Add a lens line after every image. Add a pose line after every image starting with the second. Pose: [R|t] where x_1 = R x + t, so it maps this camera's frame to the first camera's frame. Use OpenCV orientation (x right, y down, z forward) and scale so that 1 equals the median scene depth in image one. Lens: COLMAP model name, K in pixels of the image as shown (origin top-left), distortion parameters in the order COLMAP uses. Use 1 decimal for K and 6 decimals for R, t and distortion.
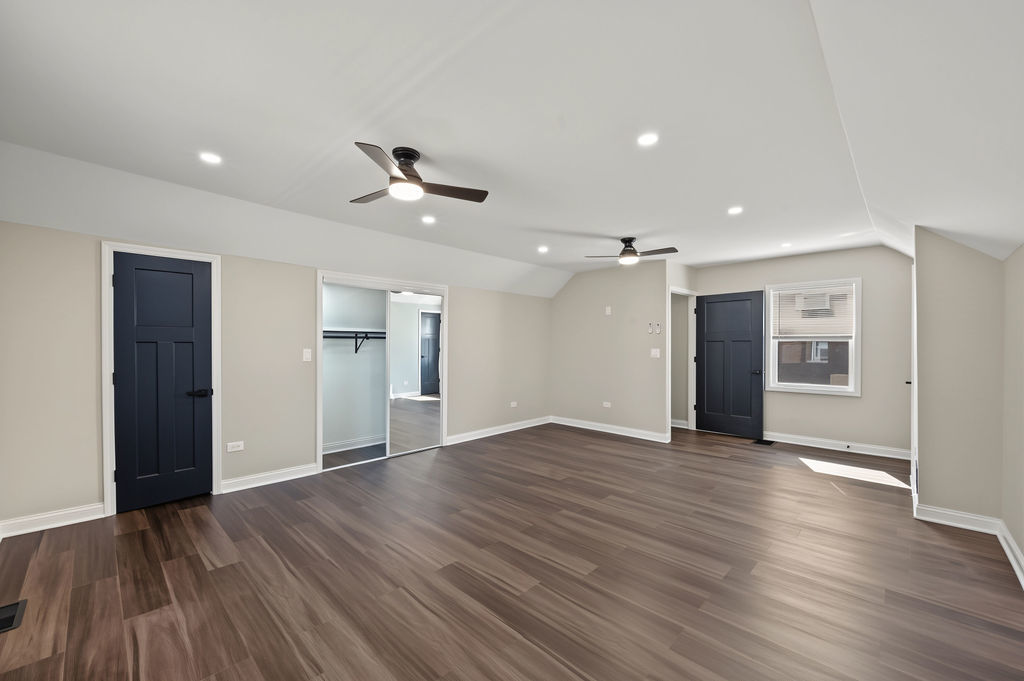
lens RADIAL K [[403.2, 0, 513.7], [0, 403.2, 346.4], [0, 0, 1]] dist [0.000398, -0.000182]
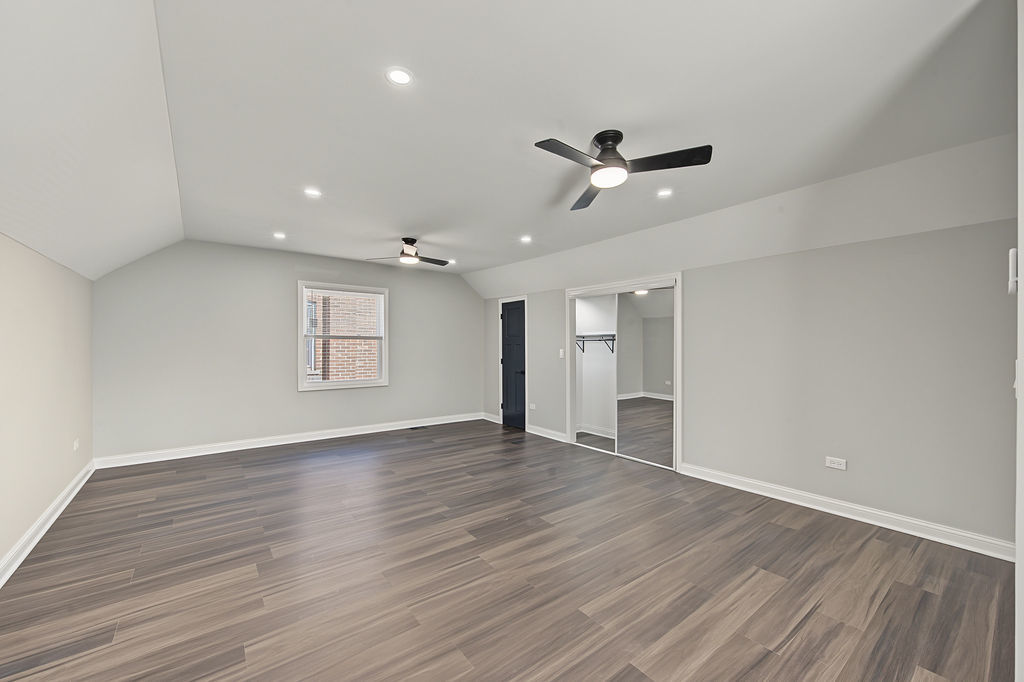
lens RADIAL K [[403.2, 0, 513.7], [0, 403.2, 346.9], [0, 0, 1]] dist [0.000398, -0.000182]
pose [[-0.145143, -0.007939, -0.989379, 0.985352], [-0.009793, 0.999930, -0.006587, 0.011447], [0.989362, 0.008733, -0.145211, 1.175197]]
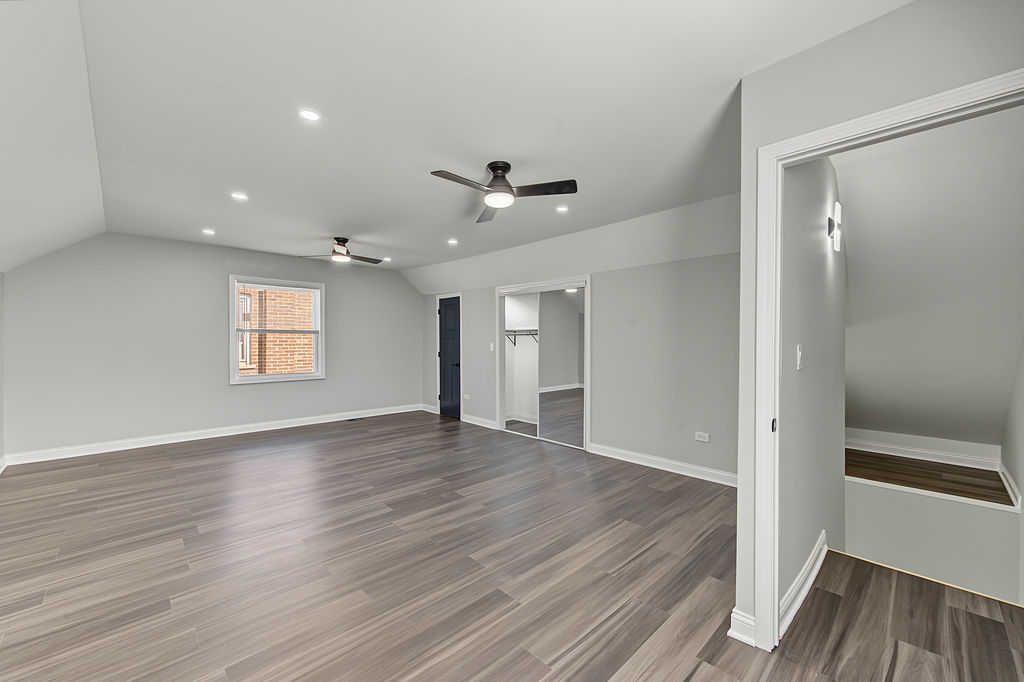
lens RADIAL K [[405.2, 0, 515.9], [0, 405.2, 342.5], [0, 0, 1]] dist [-0.002221, -0.000215]
pose [[-0.032302, -0.003381, -0.999472, 1.099176], [-0.009427, 0.999951, -0.003078, 0.010485], [0.999434, 0.009323, -0.032332, 1.285235]]
